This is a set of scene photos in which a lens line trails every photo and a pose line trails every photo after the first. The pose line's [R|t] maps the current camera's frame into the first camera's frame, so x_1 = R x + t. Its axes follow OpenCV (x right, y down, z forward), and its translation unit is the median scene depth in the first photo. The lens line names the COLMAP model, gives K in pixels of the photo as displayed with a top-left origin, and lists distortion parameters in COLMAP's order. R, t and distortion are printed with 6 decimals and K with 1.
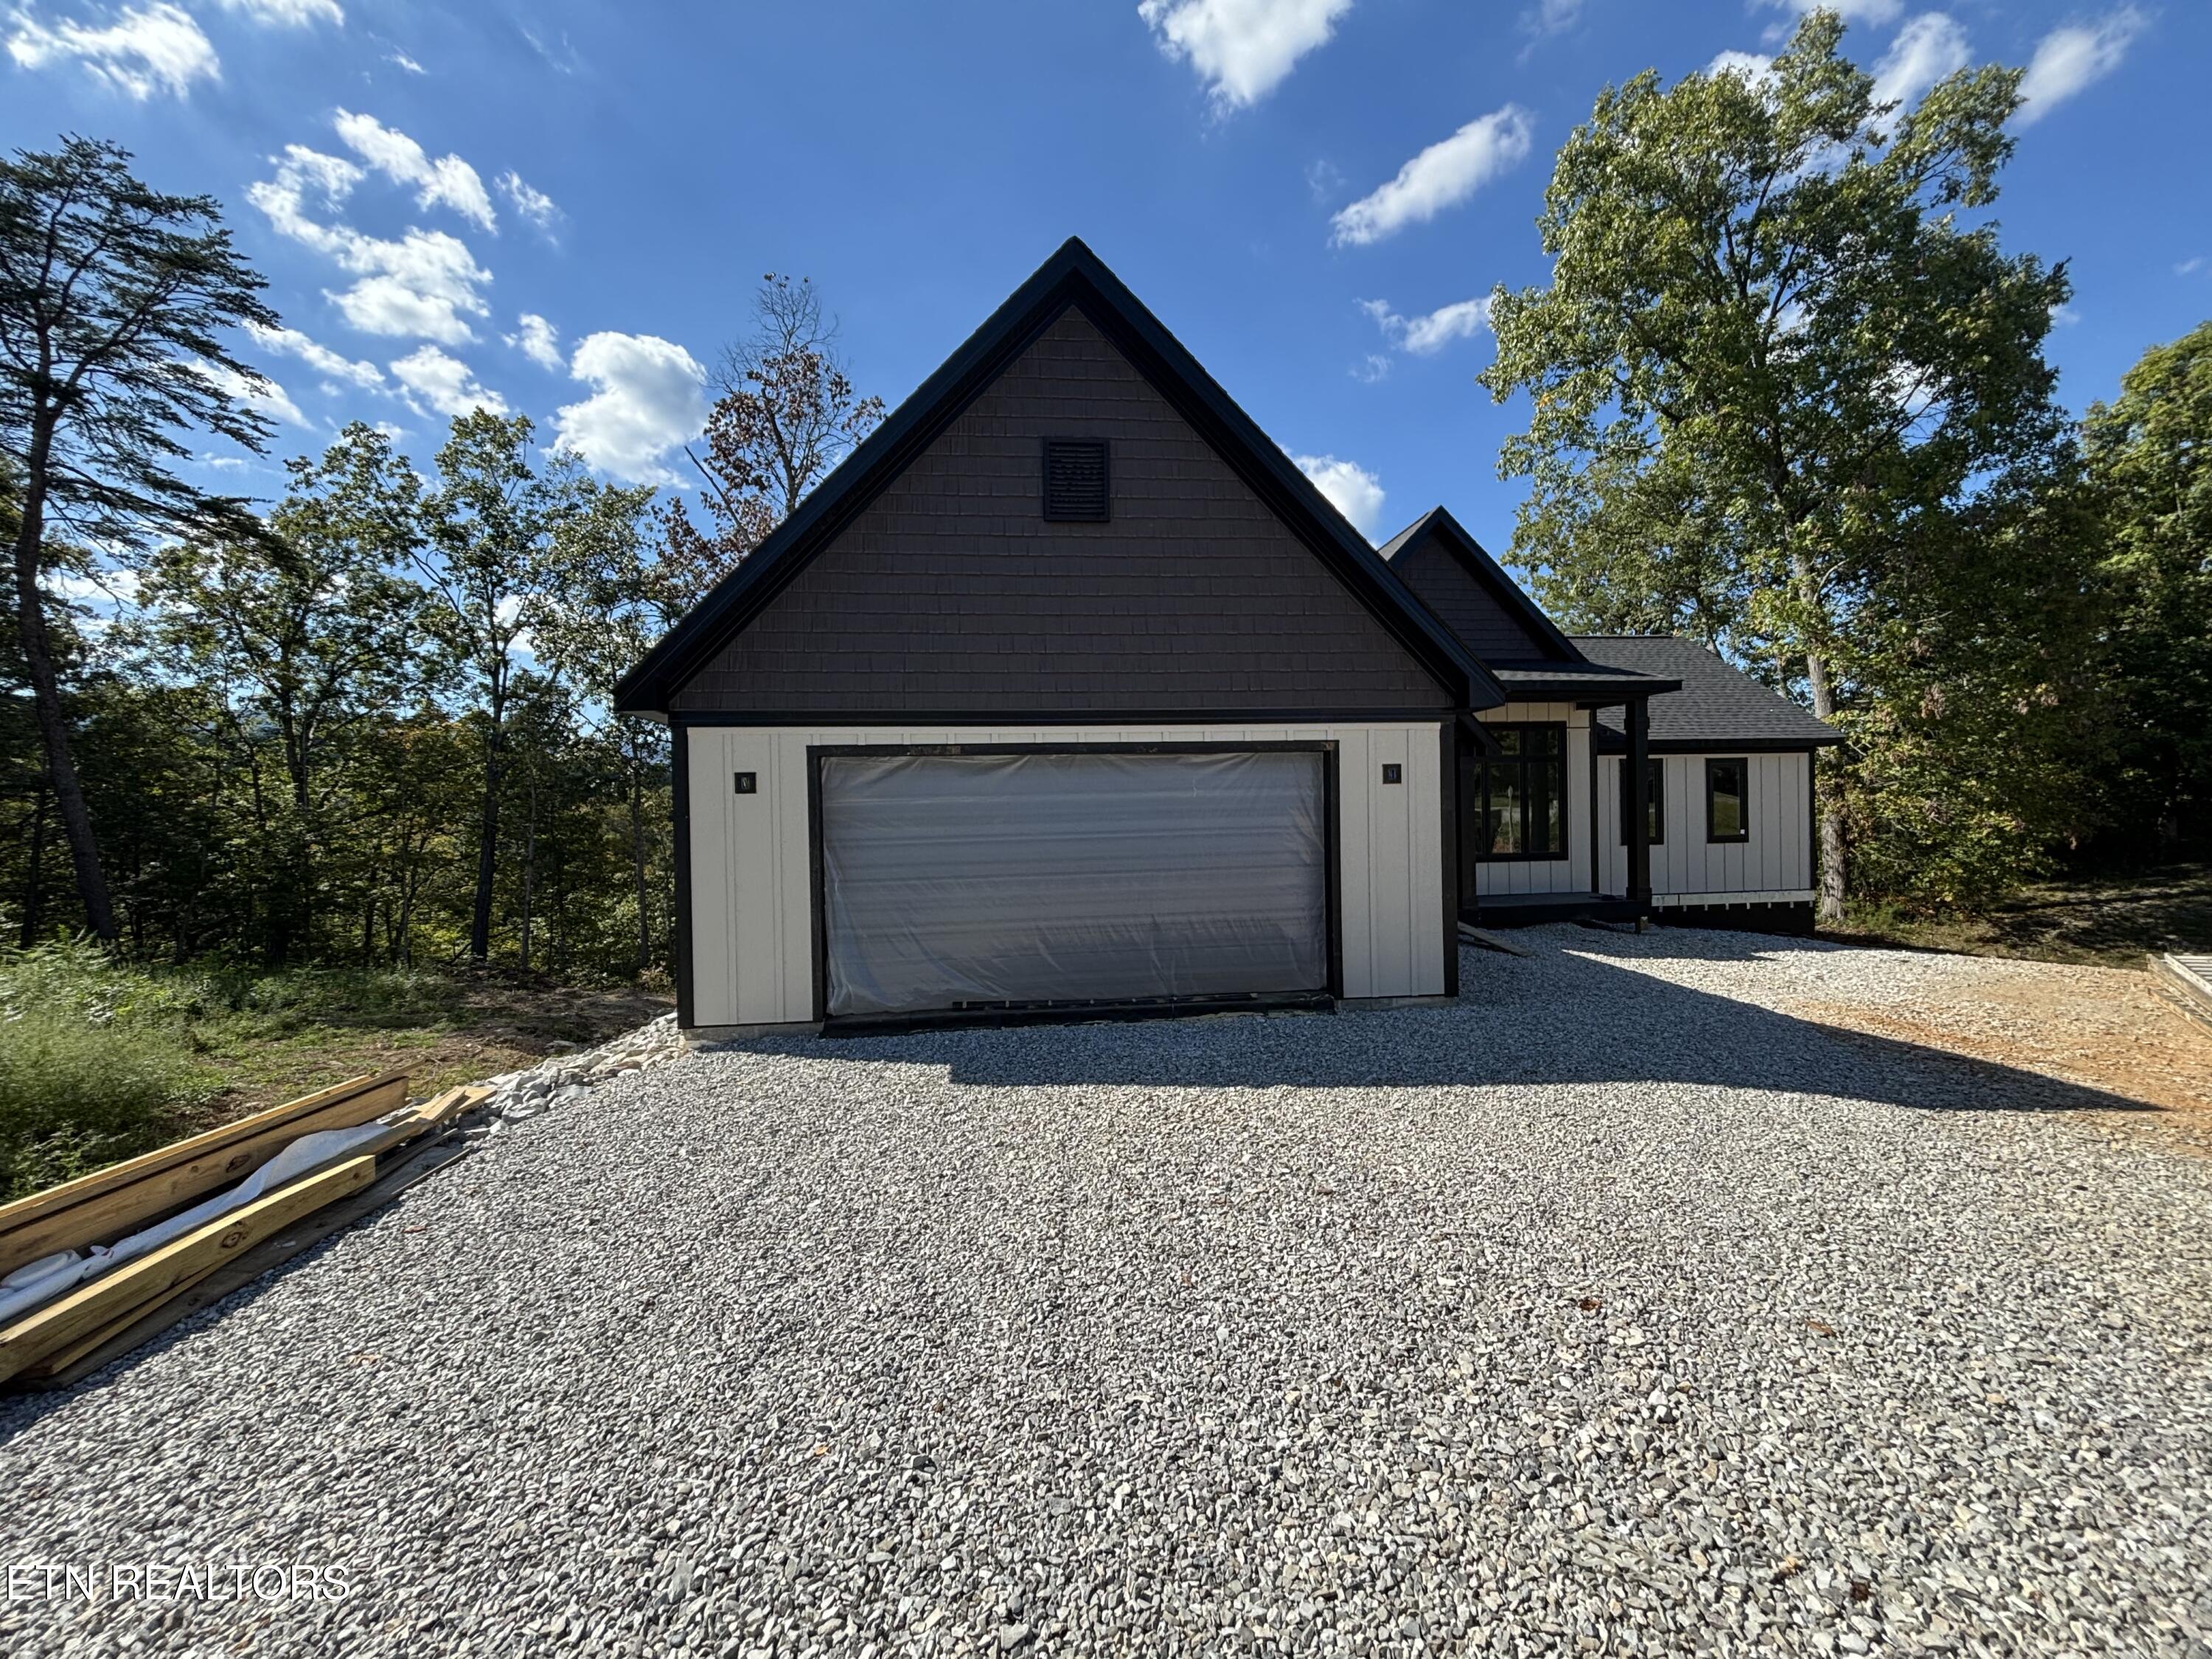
lens RADIAL K [[895.1, 0, 1102.5], [0, 895.1, 833.8], [0, 0, 1]] dist [0.000258, 0.000068]
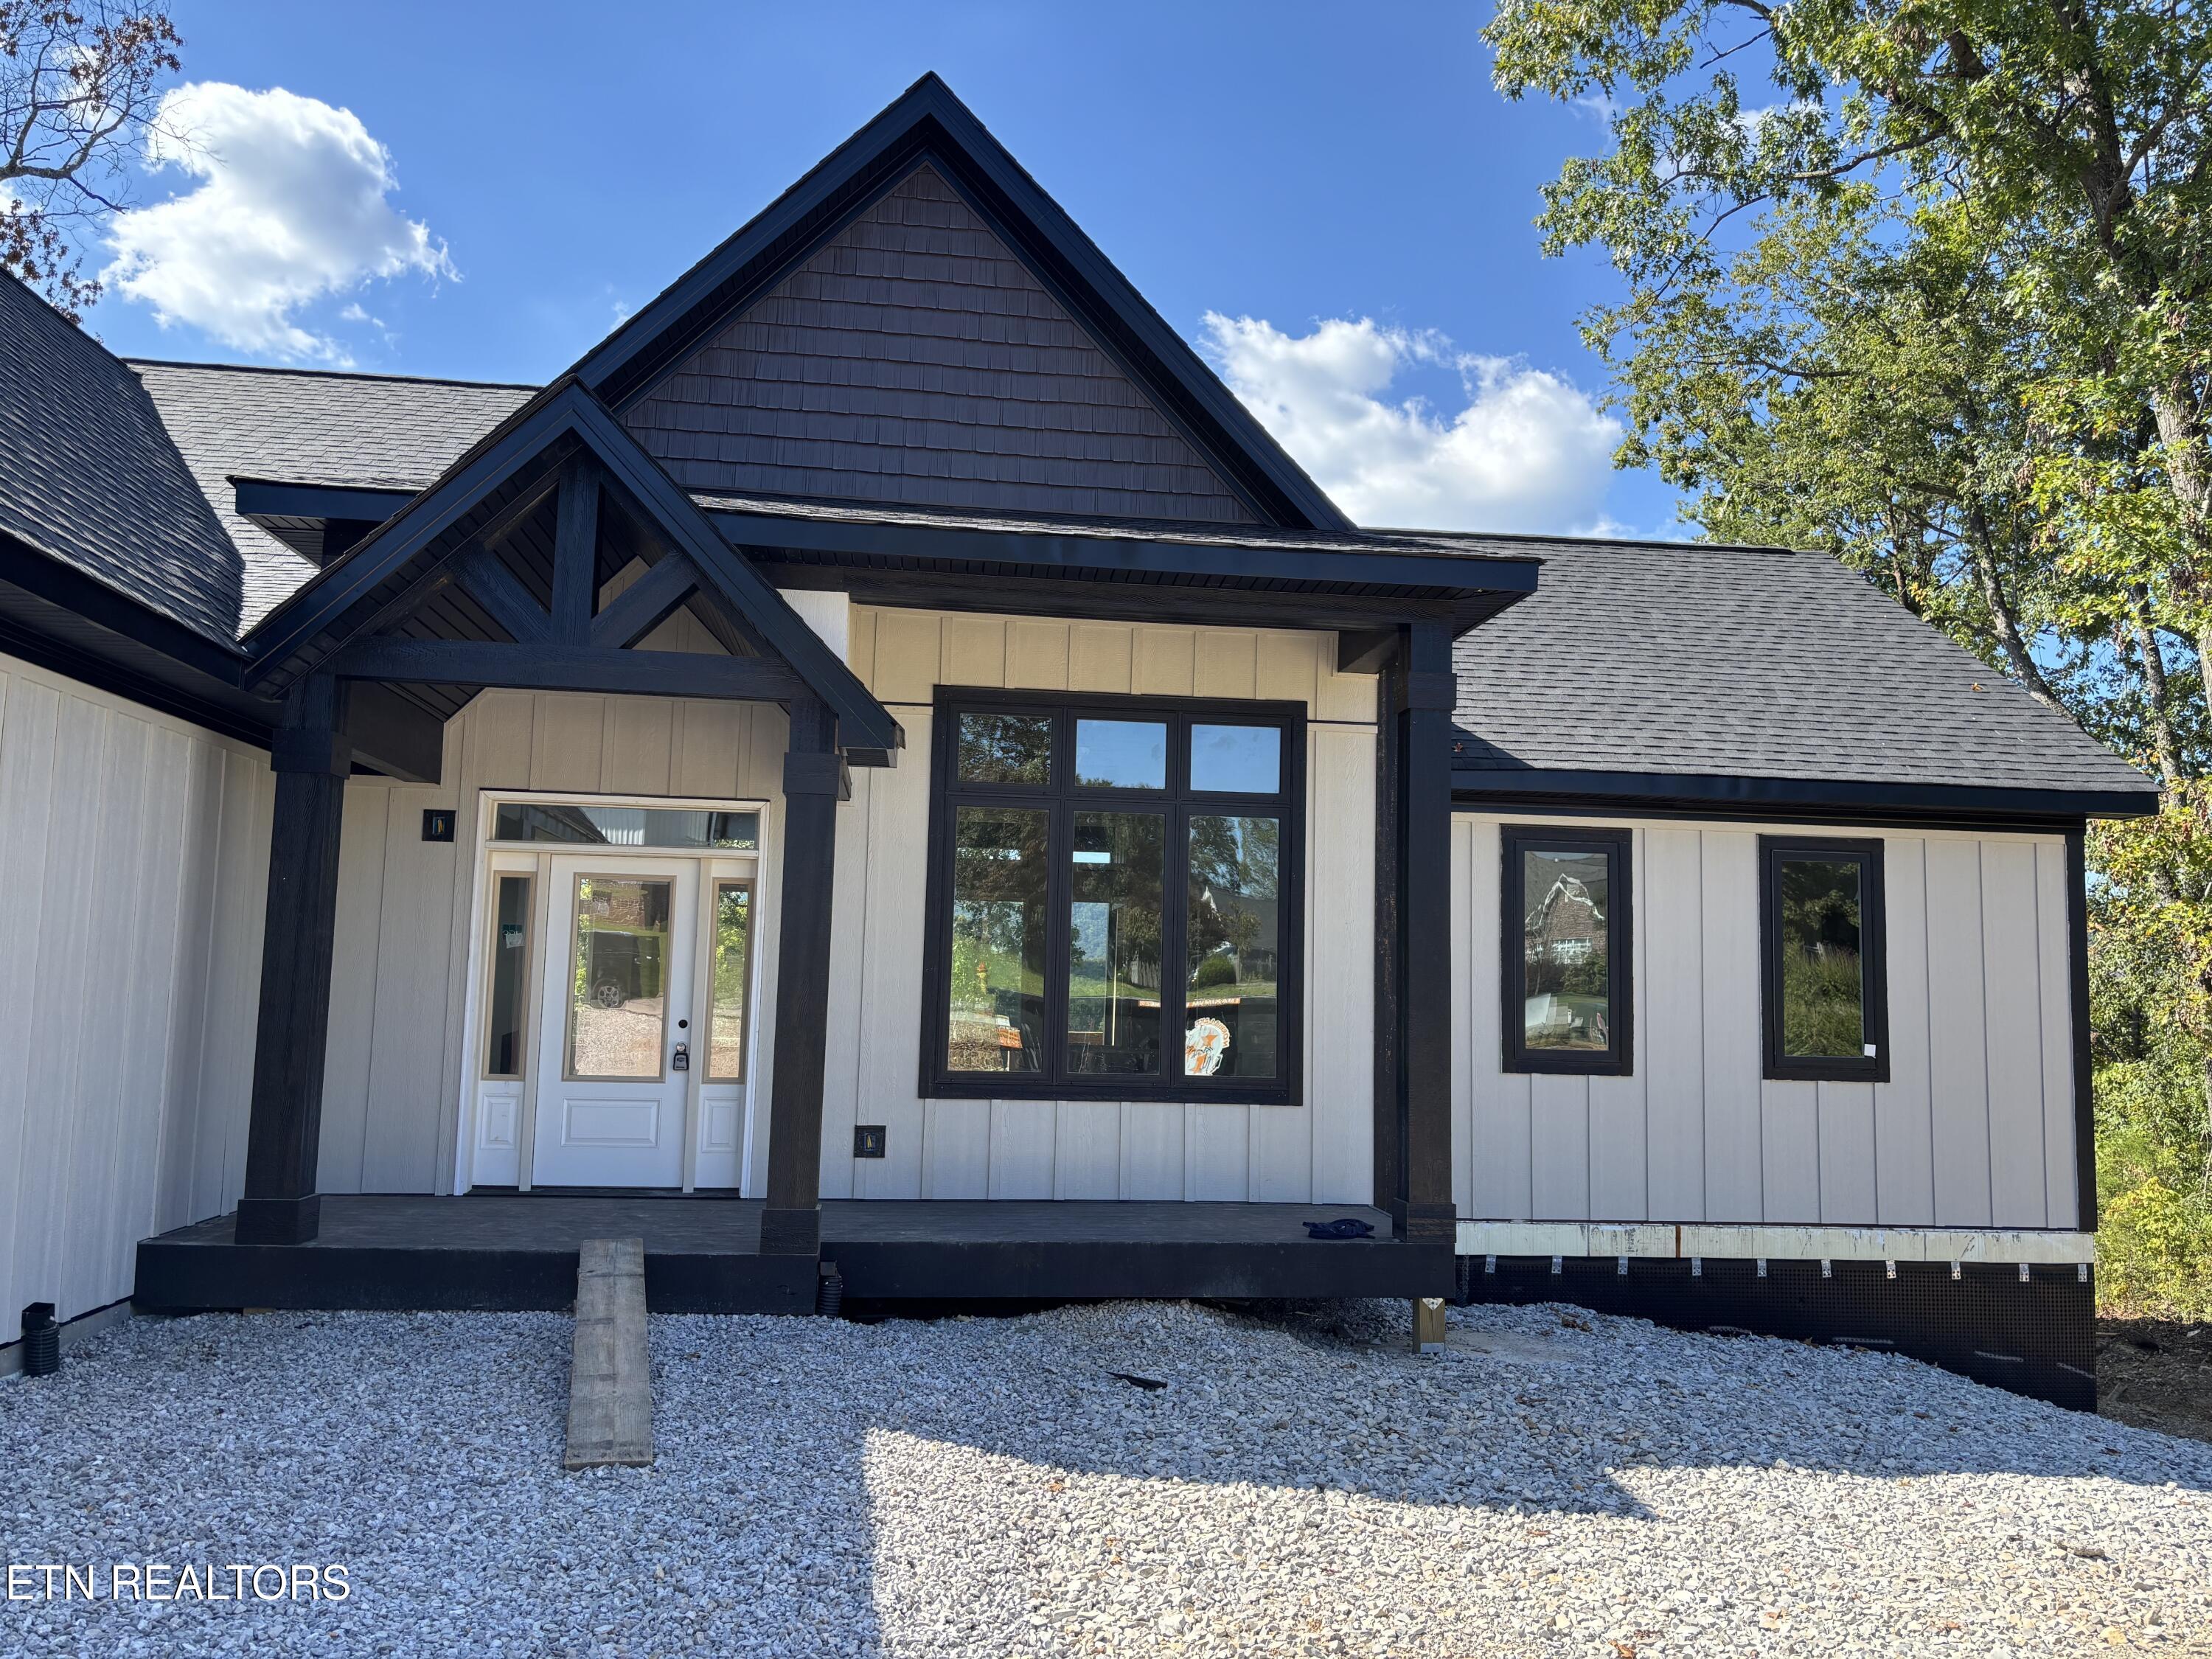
lens RADIAL K [[1677.1, 0, 1107.7], [0, 1677.1, 824.1], [0, 0, 1]] dist [0.012072, -0.011764]
pose [[0.998903, 0.044890, -0.013324, 0.420477], [-0.046212, 0.990989, -0.125716, 0.006521], [0.007561, 0.126194, 0.991977, 0.339565]]
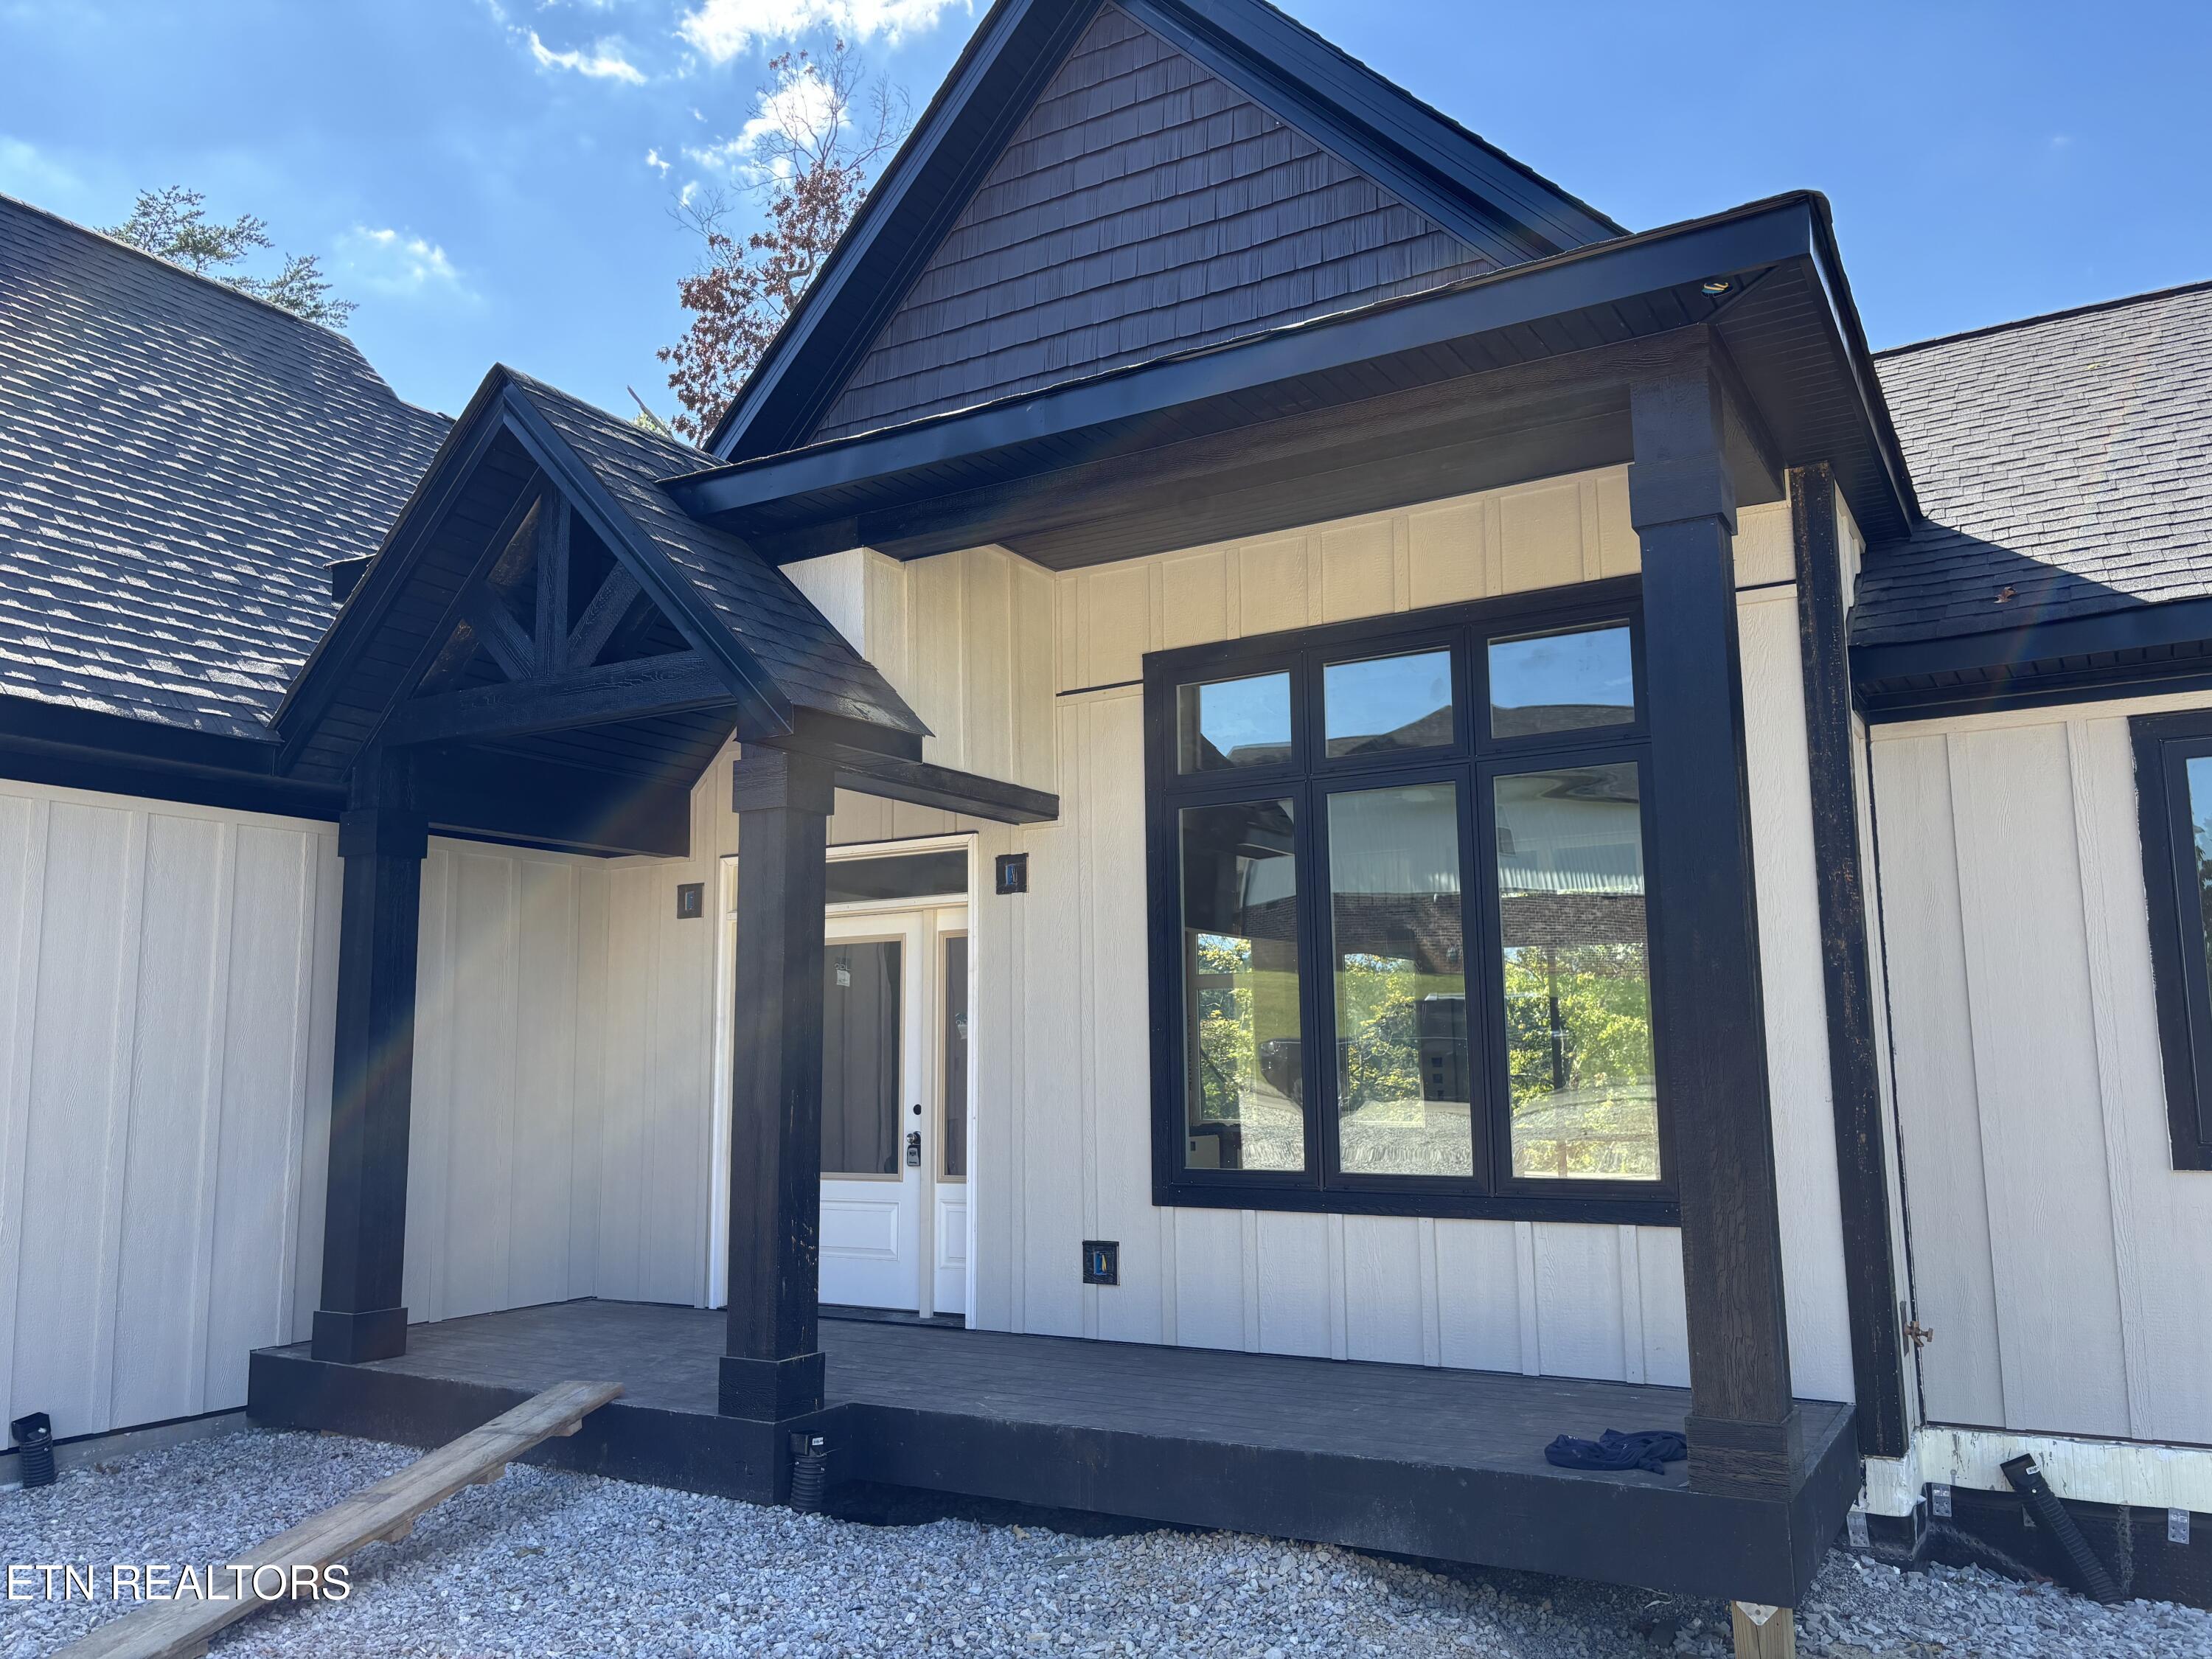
lens RADIAL K [[1677.1, 0, 1103.1], [0, 1677.1, 831.2], [0, 0, 1]] dist [0.012072, -0.011764]
pose [[0.782472, -0.077053, -0.617900, 0.610755], [-0.016305, 0.989439, -0.144032, -0.001928], [0.622472, 0.122776, 0.772952, 0.569643]]
